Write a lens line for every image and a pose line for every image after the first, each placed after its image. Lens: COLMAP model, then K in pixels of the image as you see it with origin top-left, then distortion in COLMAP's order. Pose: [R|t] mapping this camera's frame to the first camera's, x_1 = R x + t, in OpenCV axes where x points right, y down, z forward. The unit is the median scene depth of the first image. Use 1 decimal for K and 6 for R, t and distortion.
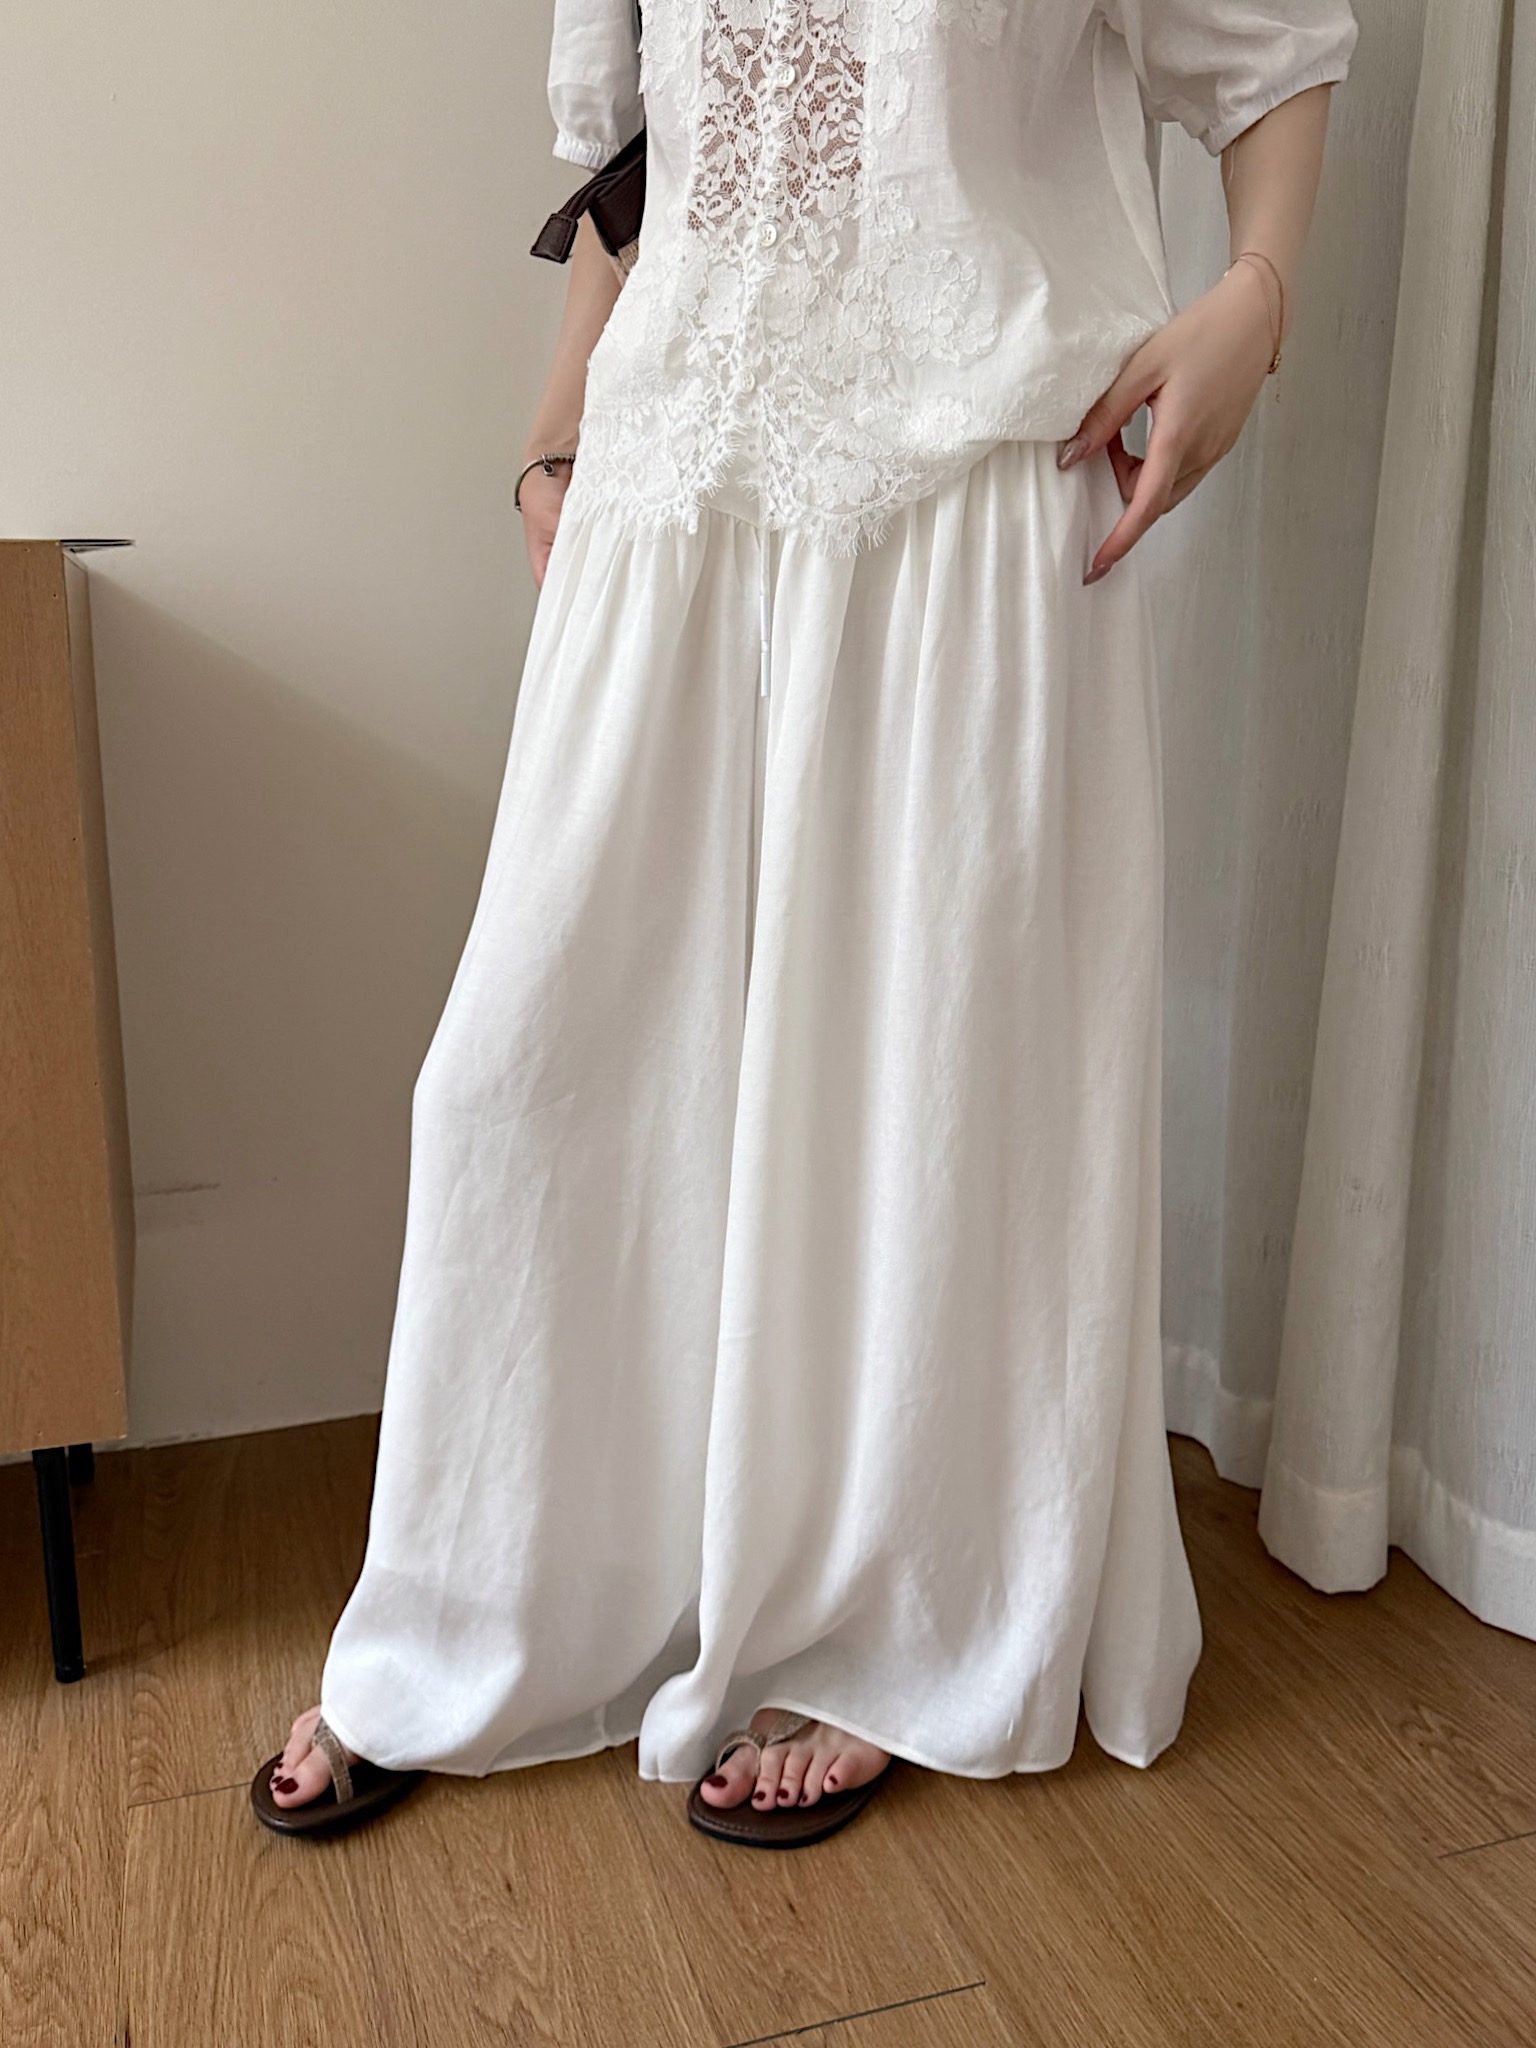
lens RADIAL K [[1715.7, 0, 764.0], [0, 1715.7, 999.3], [0, 0, 1]] dist [0.001558, -0.002379]
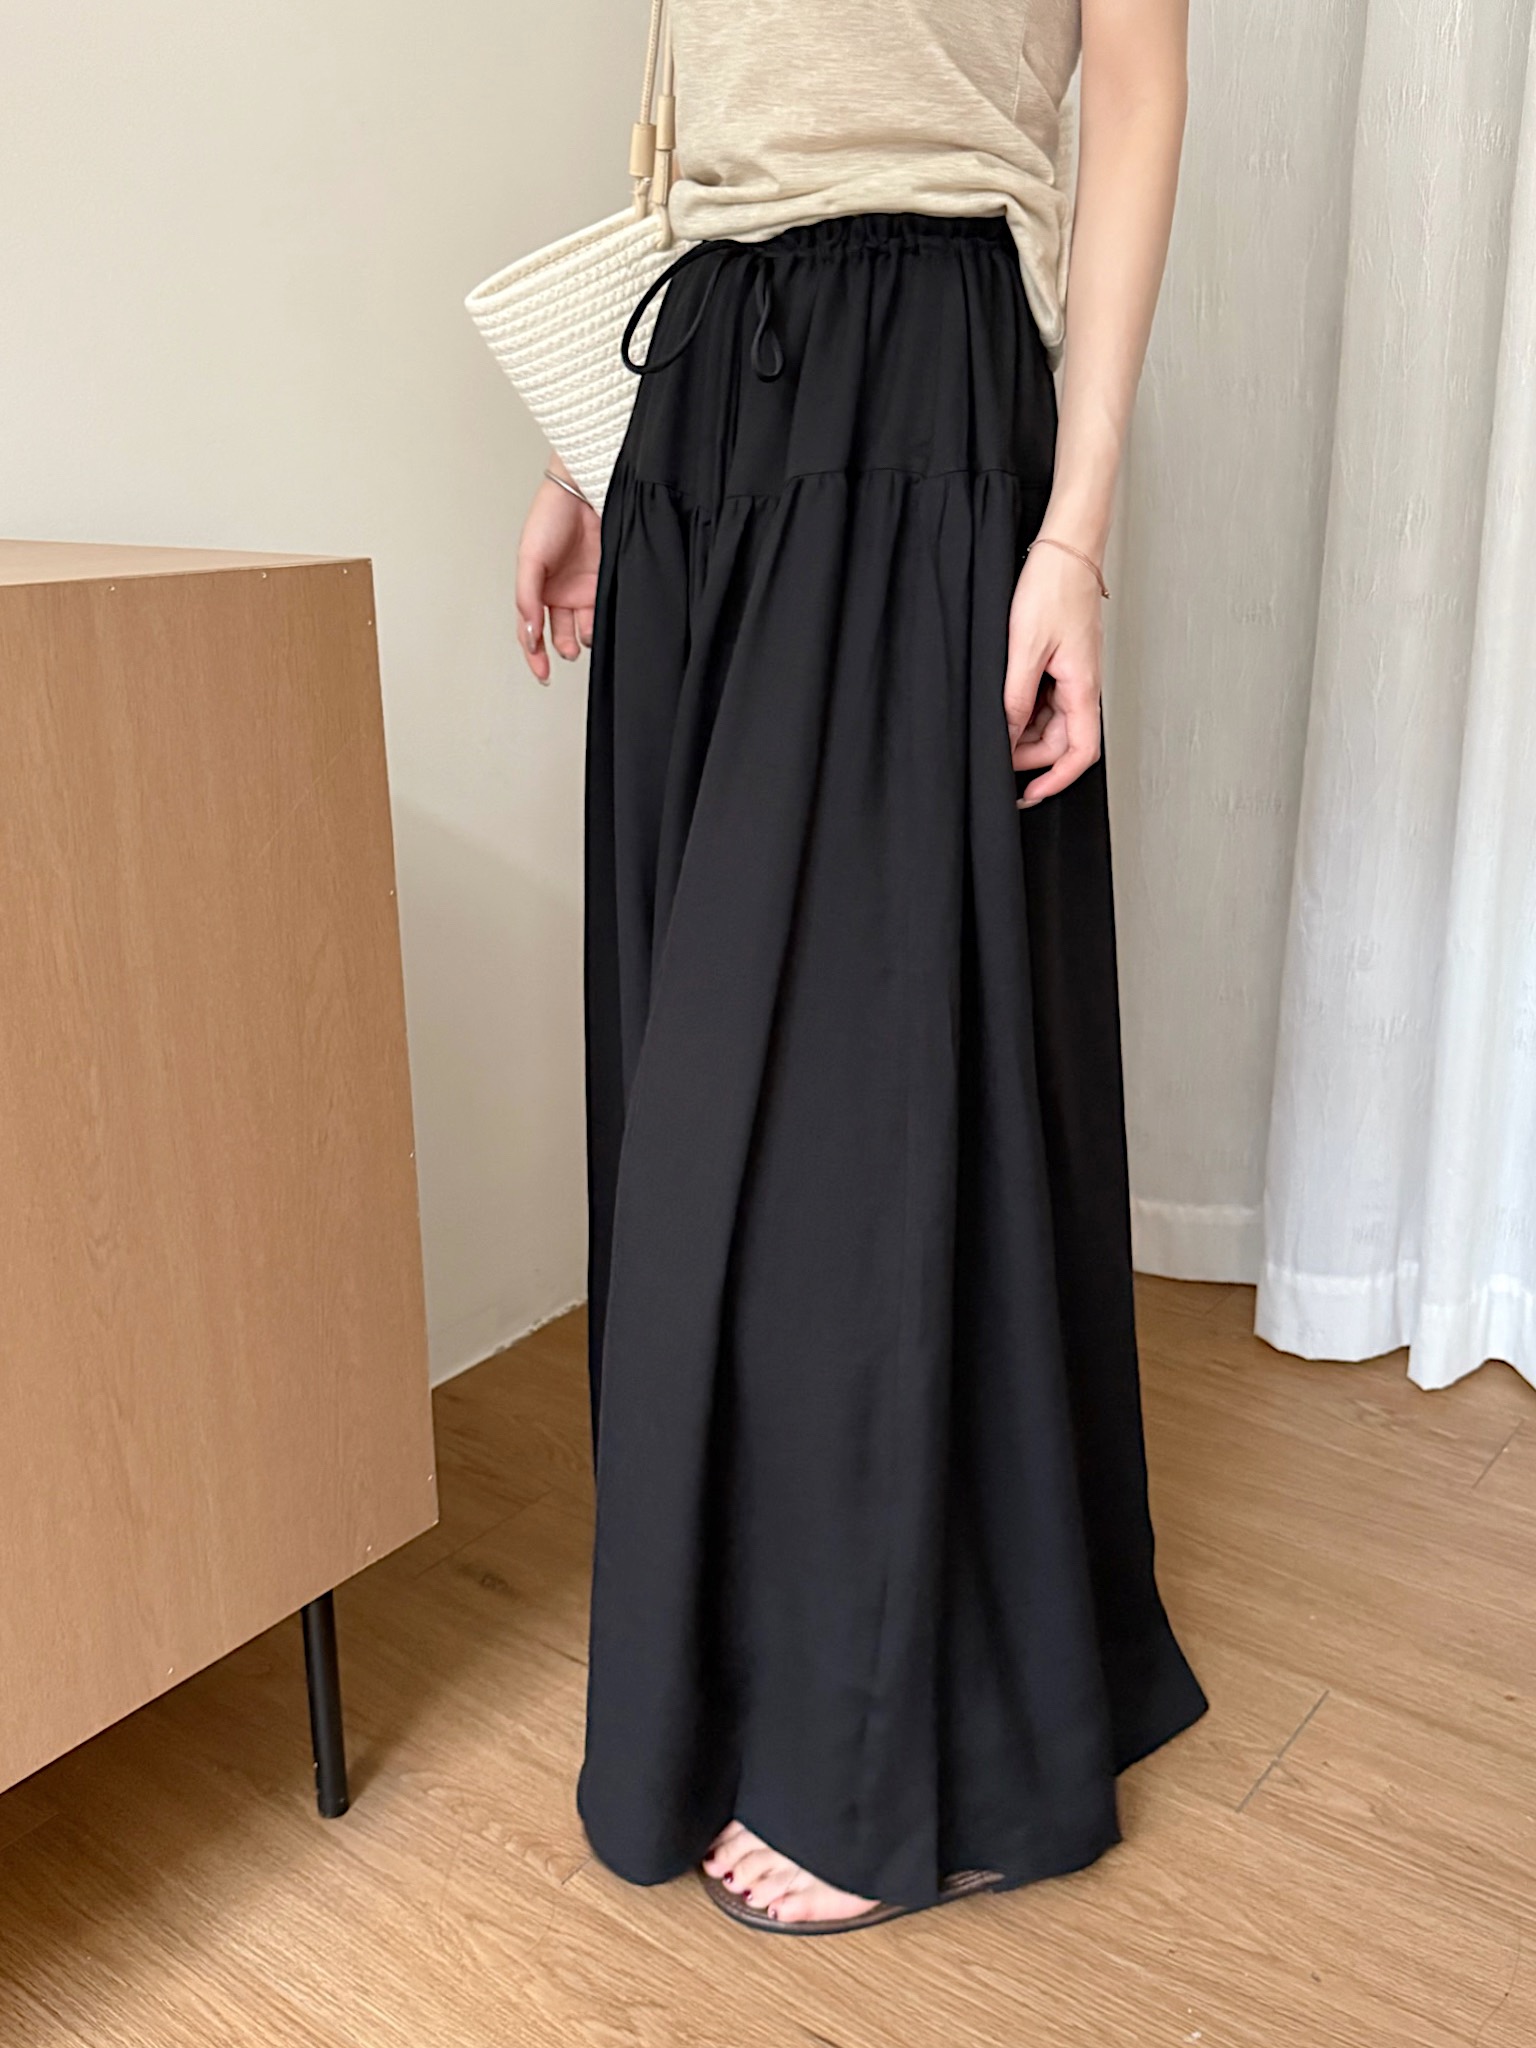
lens RADIAL K [[1814.9, 0, 781.0], [0, 1814.9, 983.3], [0, 0, 1]] dist [0.009834, -0.012297]
pose [[0.827410, -0.164189, 0.537061, -0.780531], [0.124489, 0.986139, 0.109688, -0.129813], [-0.547627, -0.023899, 0.836381, 0.100872]]
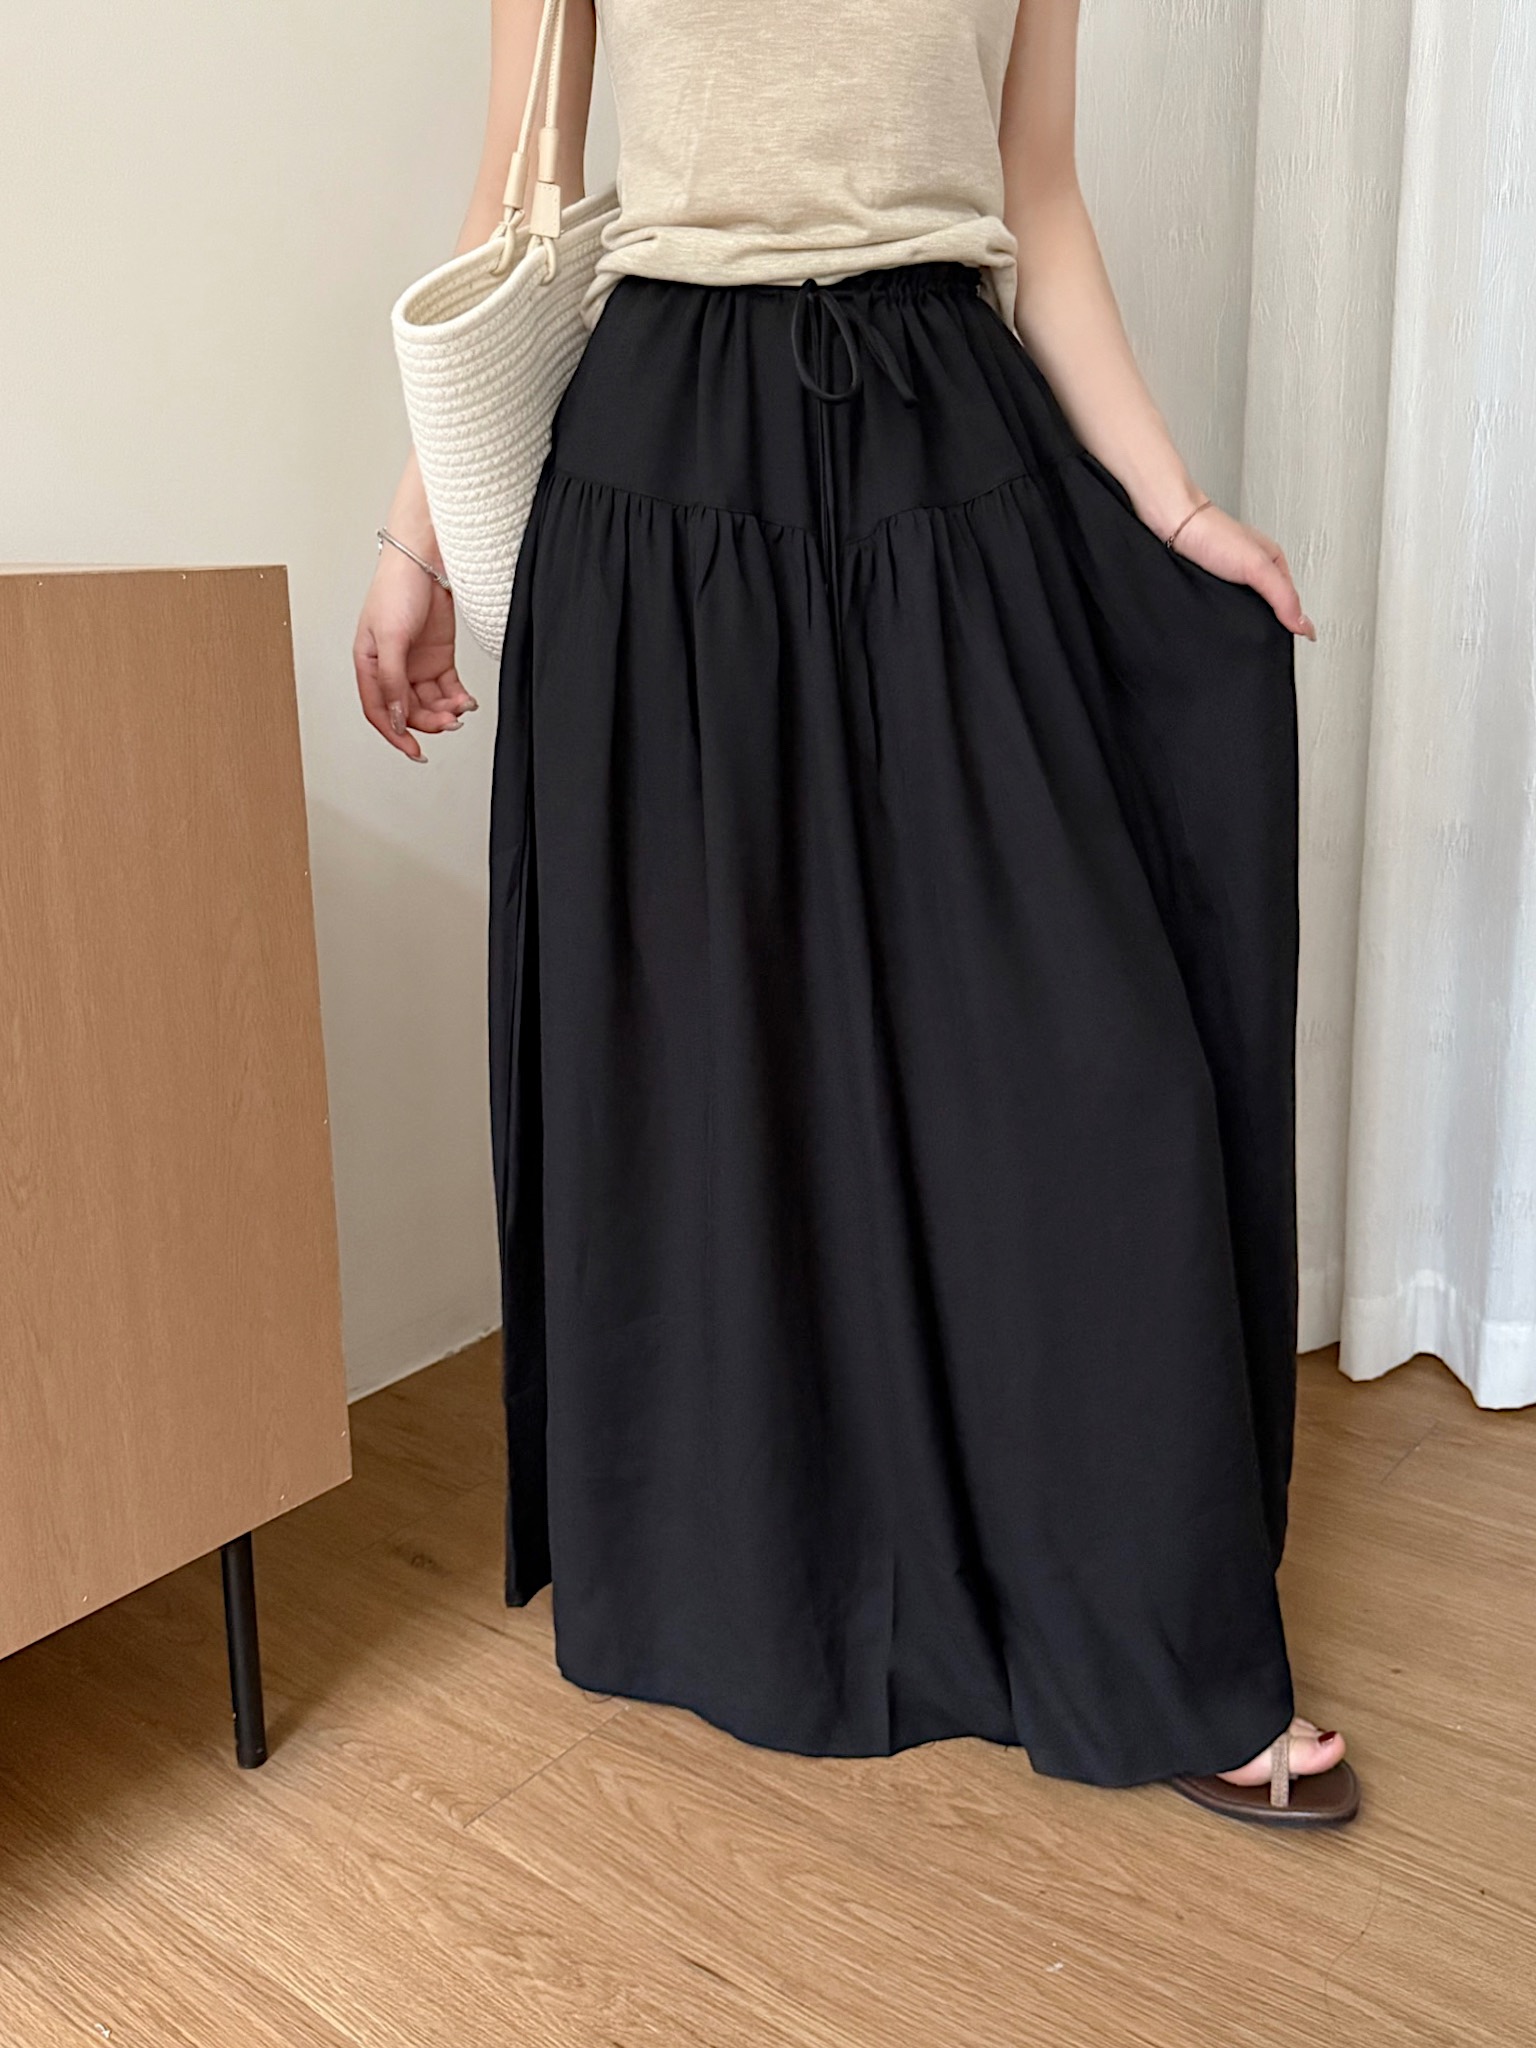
lens RADIAL K [[1813.8, 0, 763.2], [0, 1813.8, 965.2], [0, 0, 1]] dist [0.014362, -0.016121]
pose [[0.838922, -0.135145, 0.527205, -0.762201], [0.126355, 0.990576, 0.052863, -0.065544], [-0.529381, 0.022268, 0.848092, -0.003975]]
